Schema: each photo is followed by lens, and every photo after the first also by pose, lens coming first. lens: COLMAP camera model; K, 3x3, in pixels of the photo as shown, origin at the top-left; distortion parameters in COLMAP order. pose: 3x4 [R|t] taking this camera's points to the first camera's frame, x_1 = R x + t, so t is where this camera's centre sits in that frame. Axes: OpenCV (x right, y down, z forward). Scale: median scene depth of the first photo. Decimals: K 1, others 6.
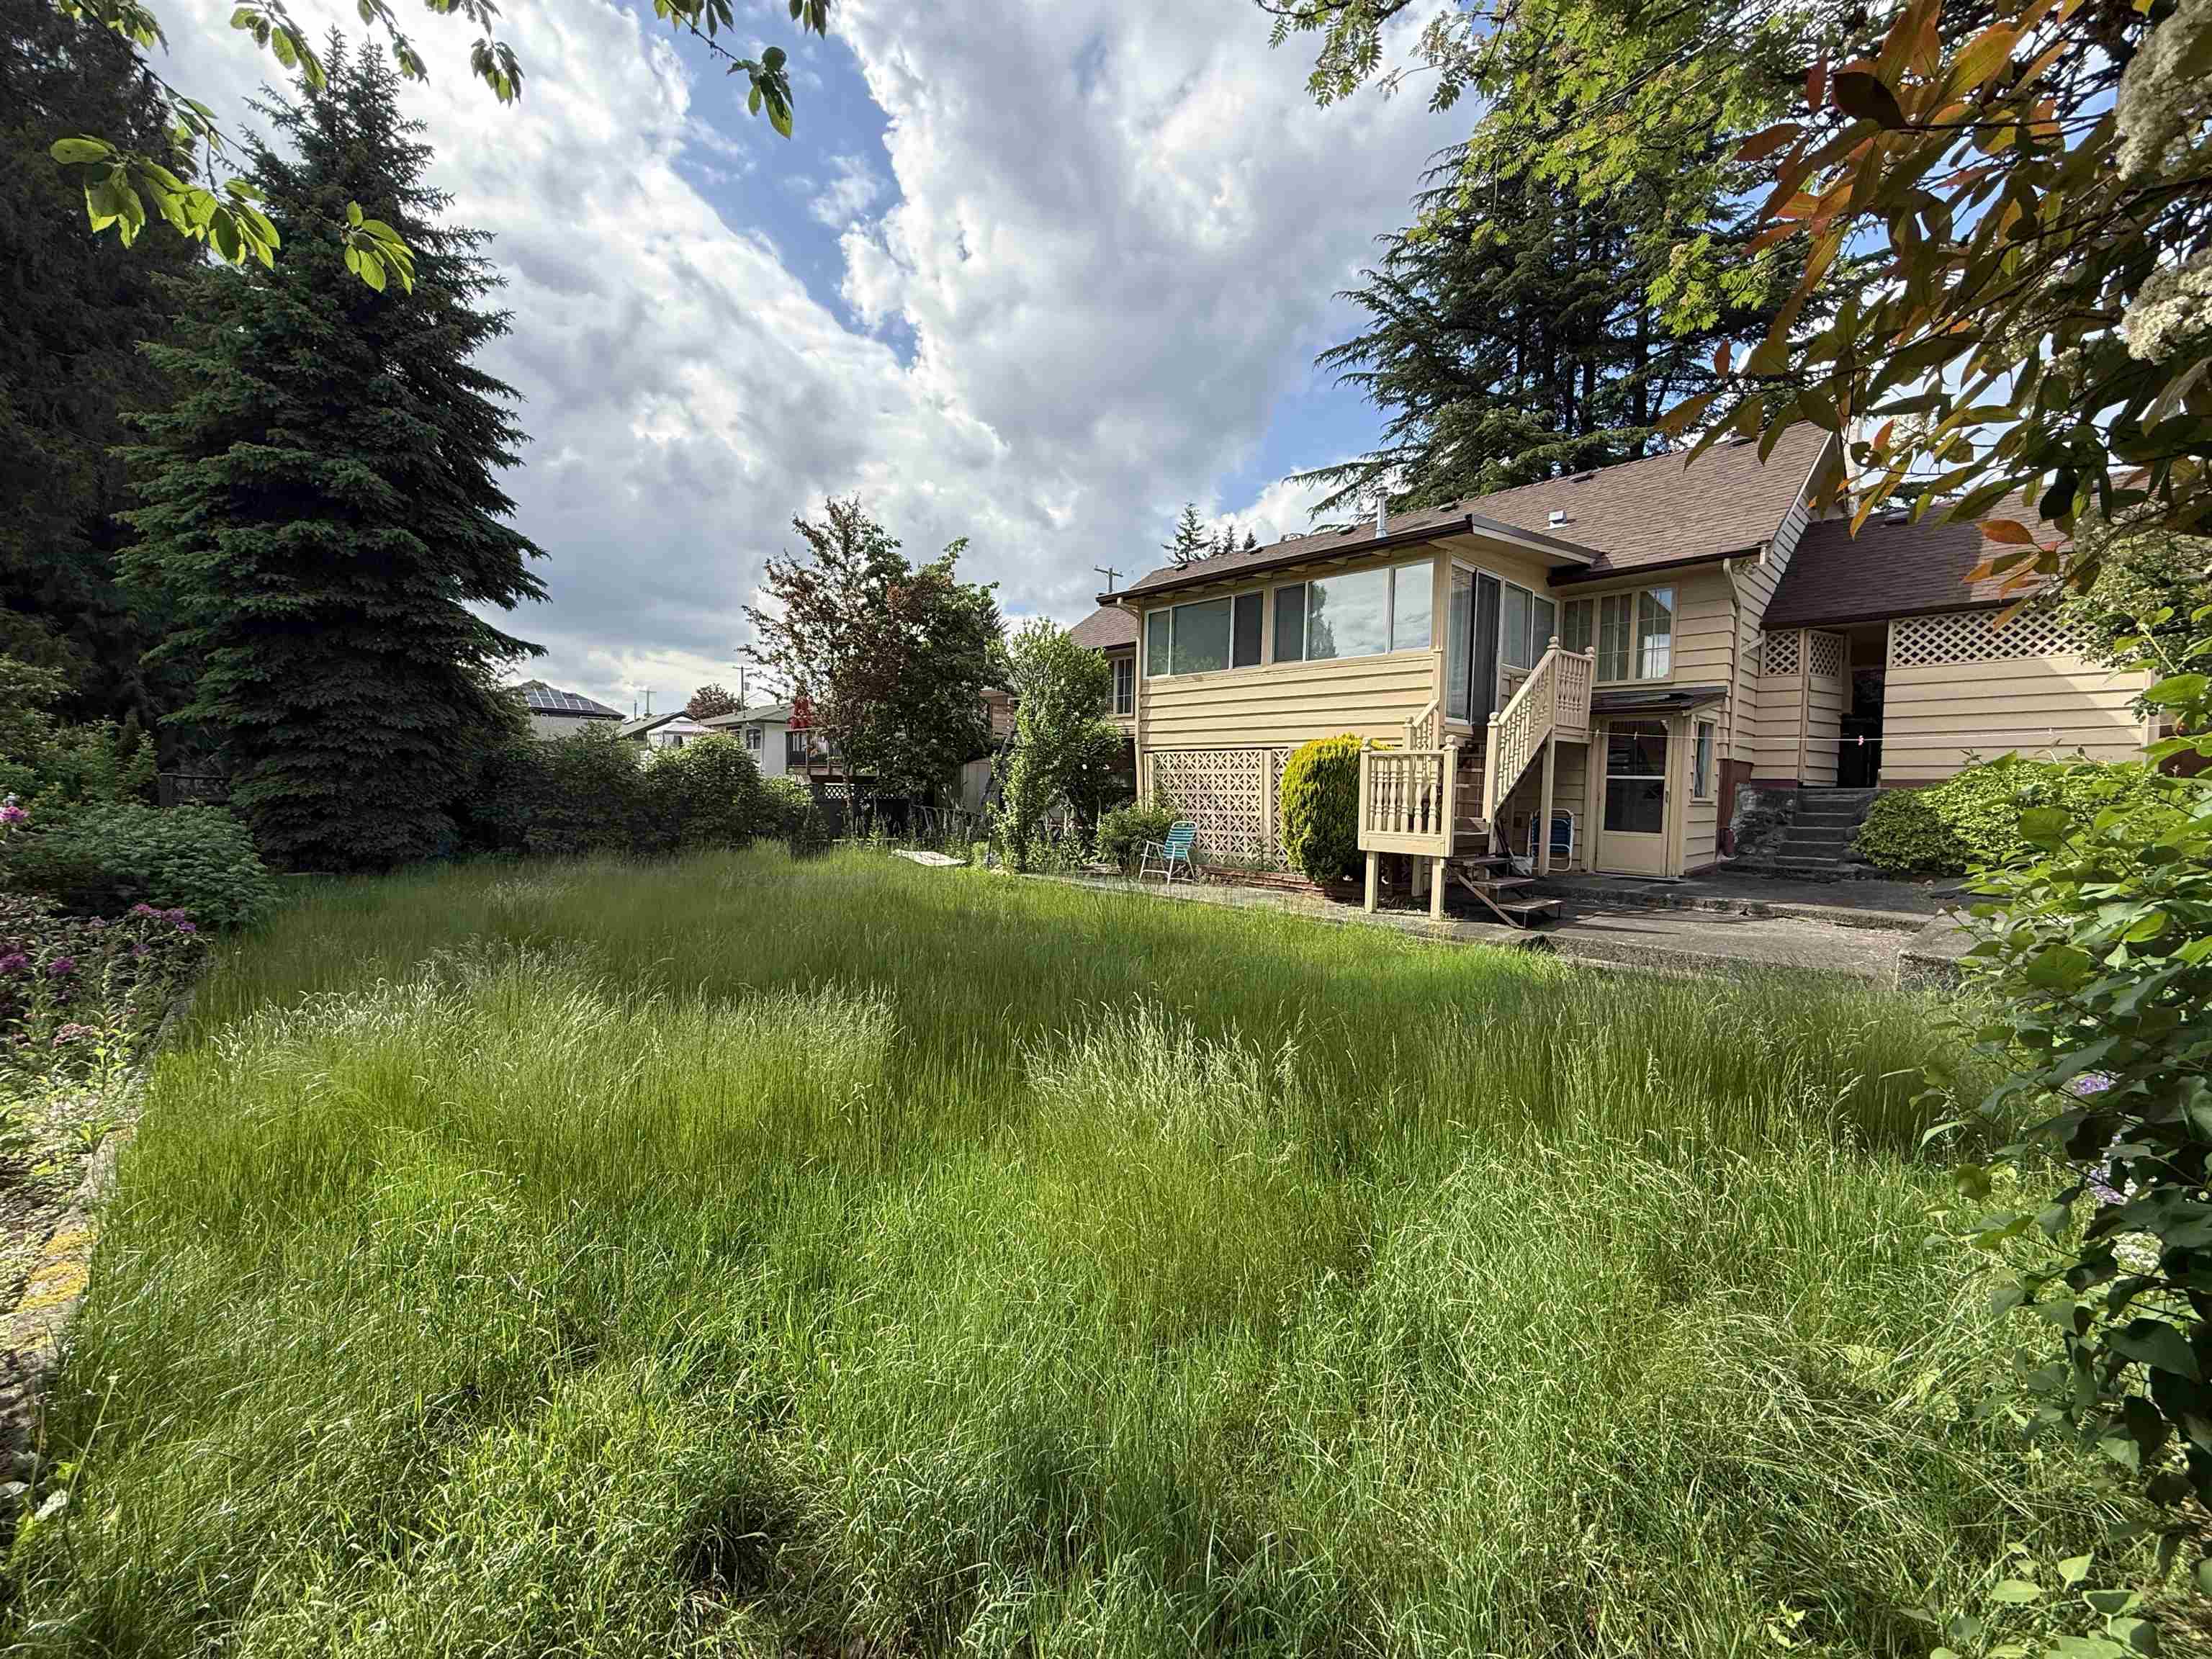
lens RADIAL K [[883.5, 0, 1089.8], [0, 883.5, 832.5], [0, 0, 1]] dist [-0.000671, 0.000391]
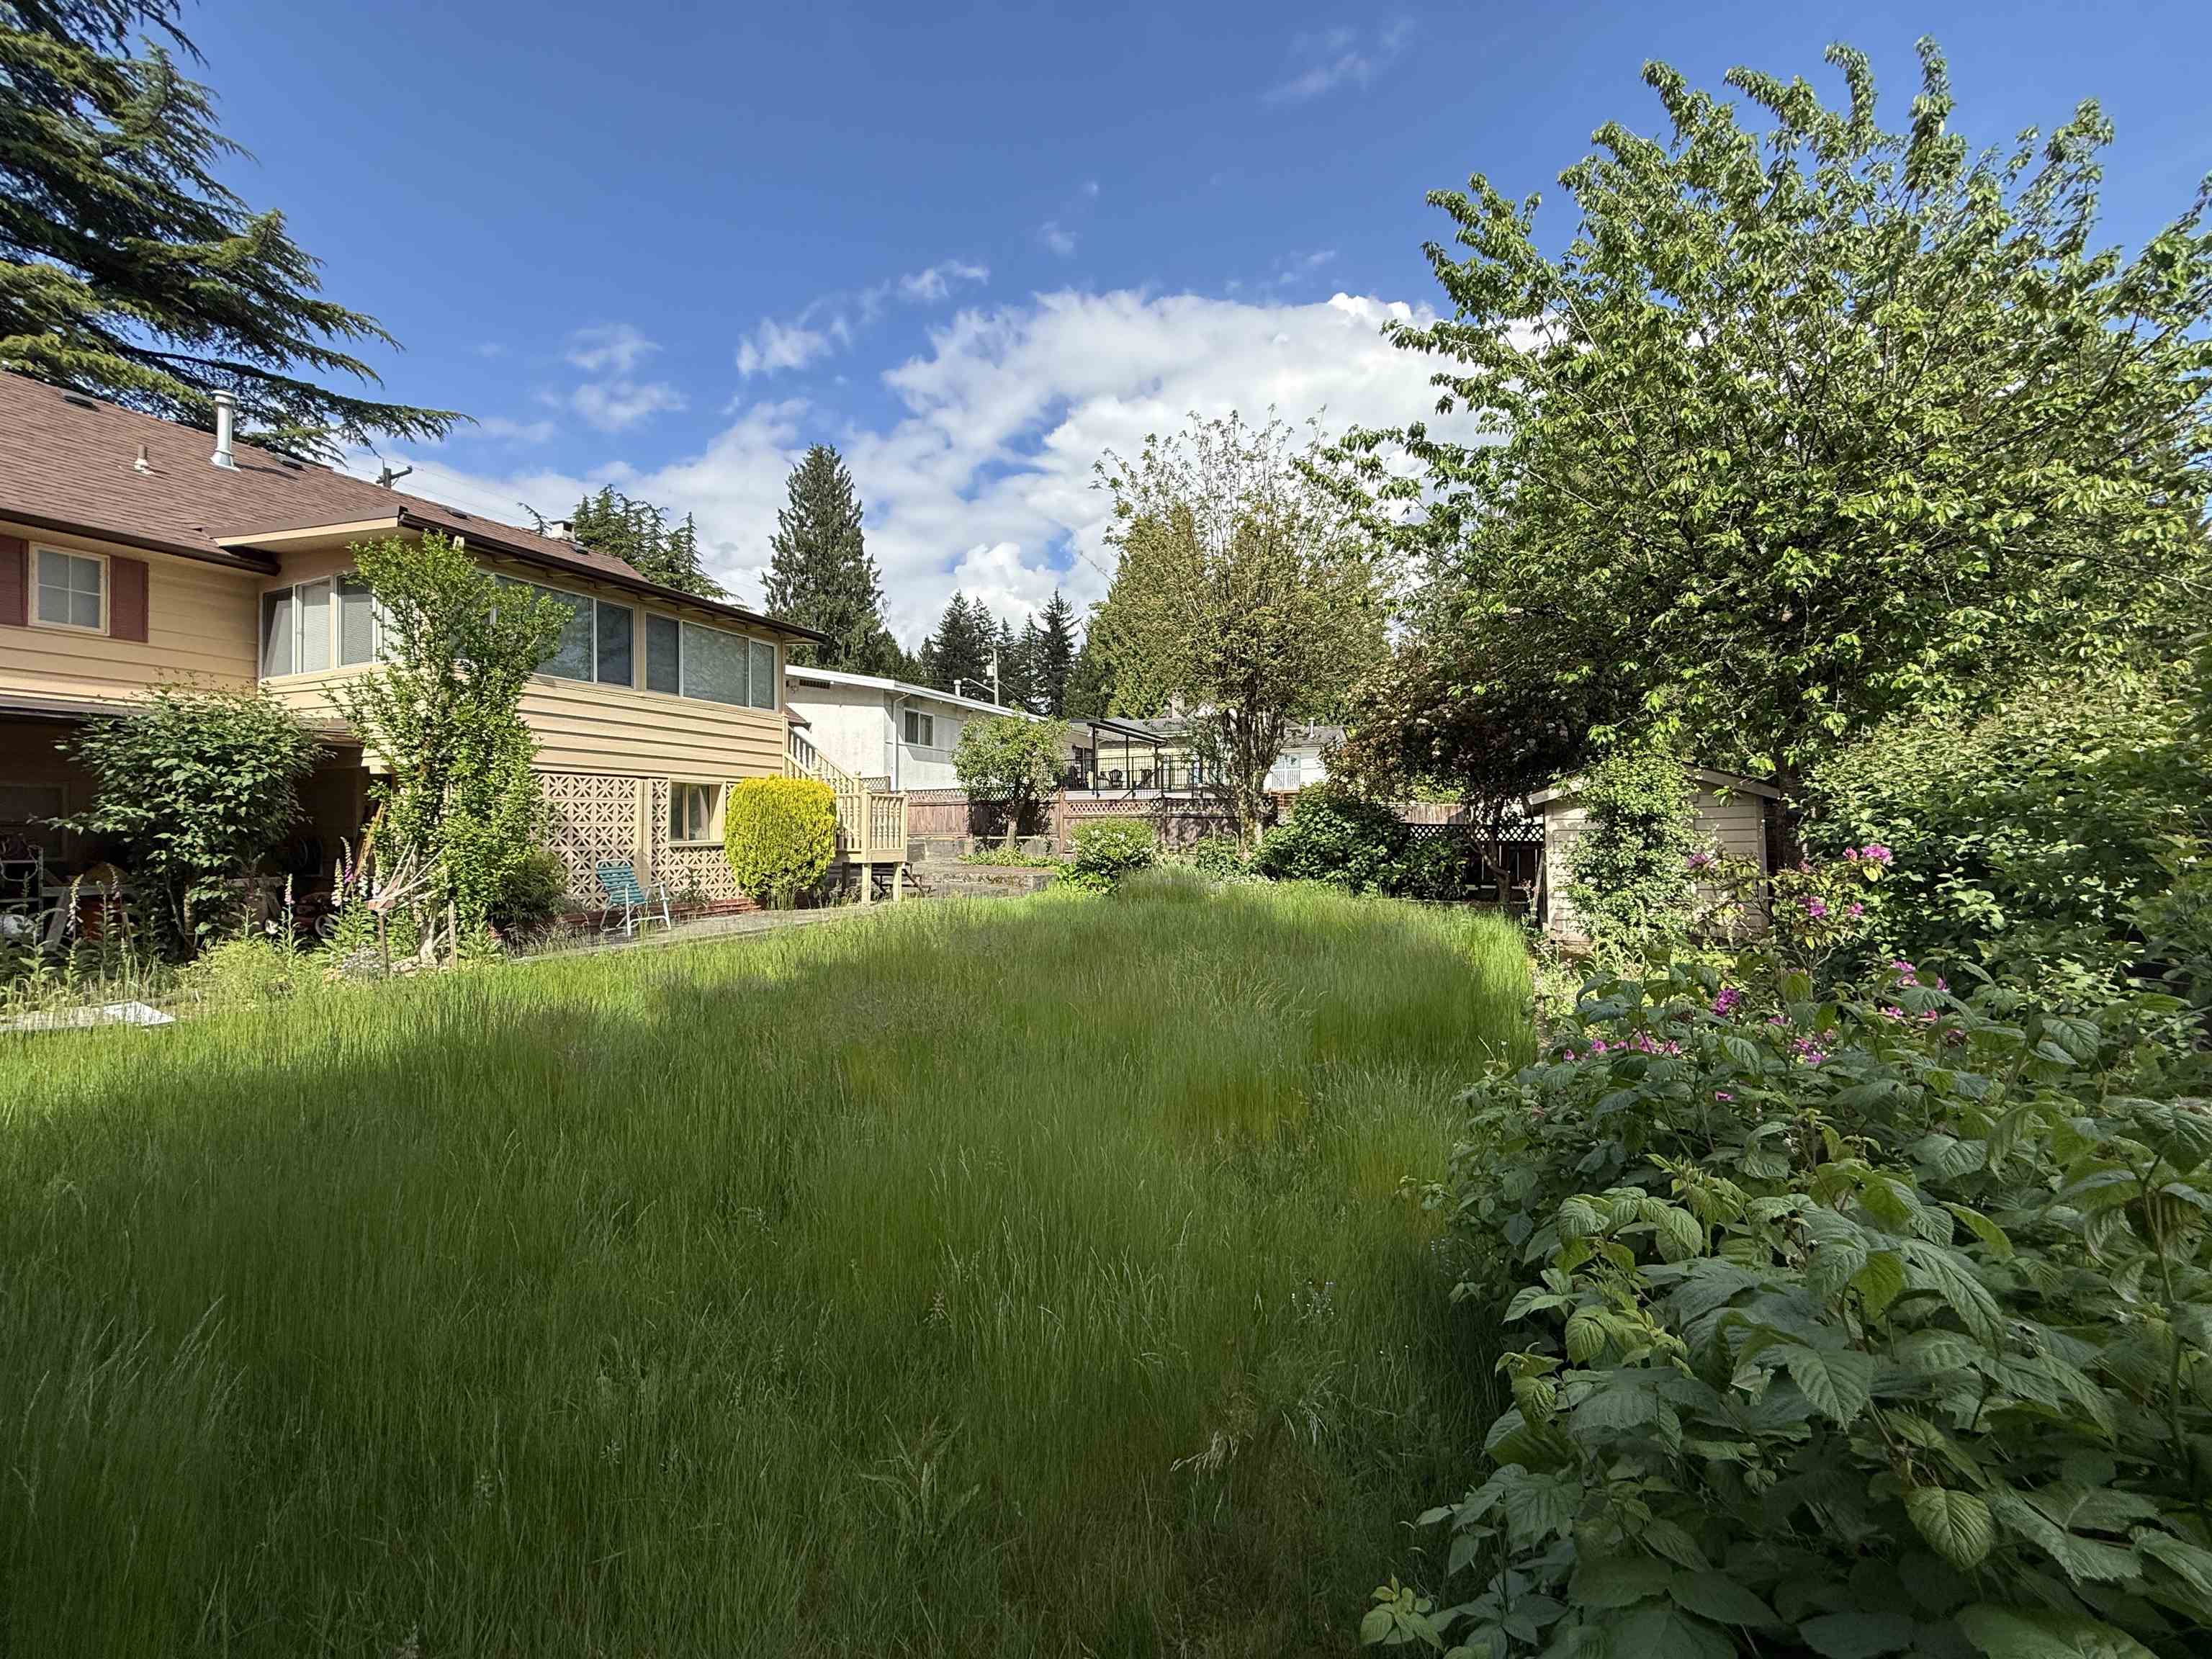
lens RADIAL K [[886.9, 0, 1099.6], [0, 886.9, 830.2], [0, 0, 1]] dist [-0.000134, -0.000073]
pose [[-0.397839, -0.022779, 0.917173, -0.852776], [0.040289, 0.998294, 0.042270, -0.057533], [-0.916570, 0.053768, -0.396242, 0.908948]]
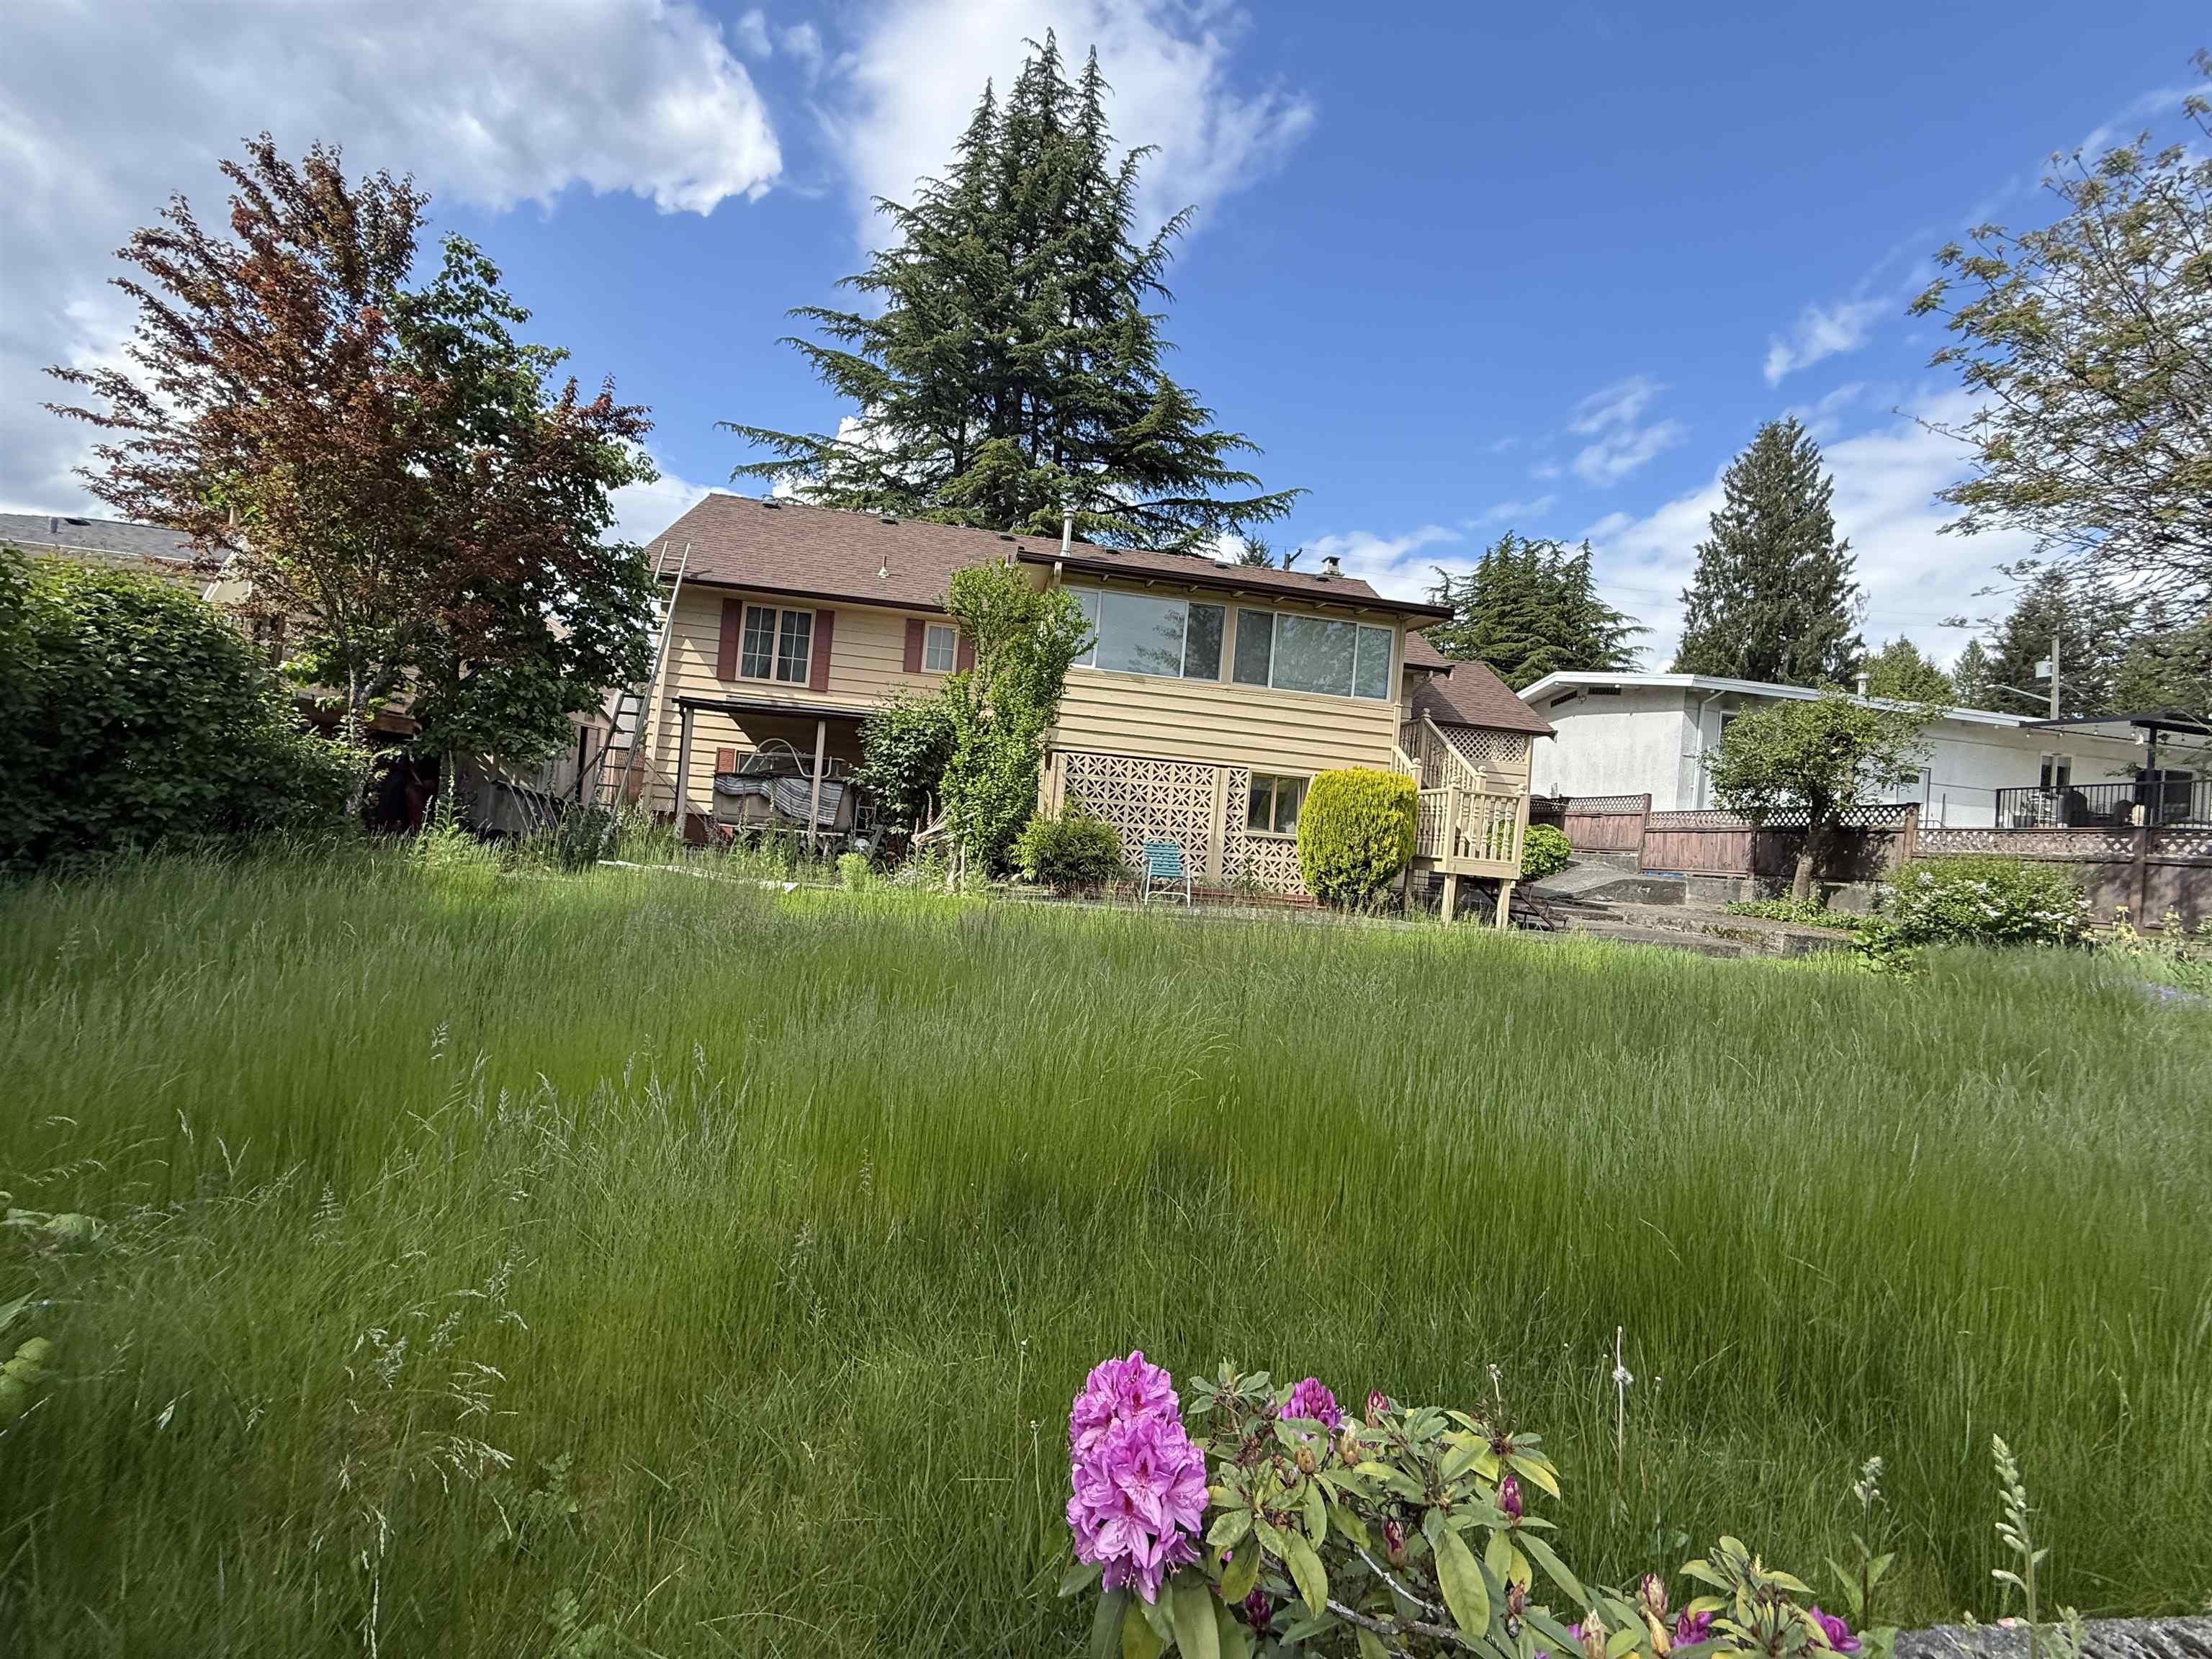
lens RADIAL K [[883.5, 0, 1089.8], [0, 883.5, 832.5], [0, 0, 1]] dist [-0.000671, 0.000391]
pose [[0.557879, 0.032181, 0.829298, -0.687666], [-0.030429, 0.999369, -0.018311, 0.001947], [-0.829364, -0.015020, 0.558506, 0.554156]]
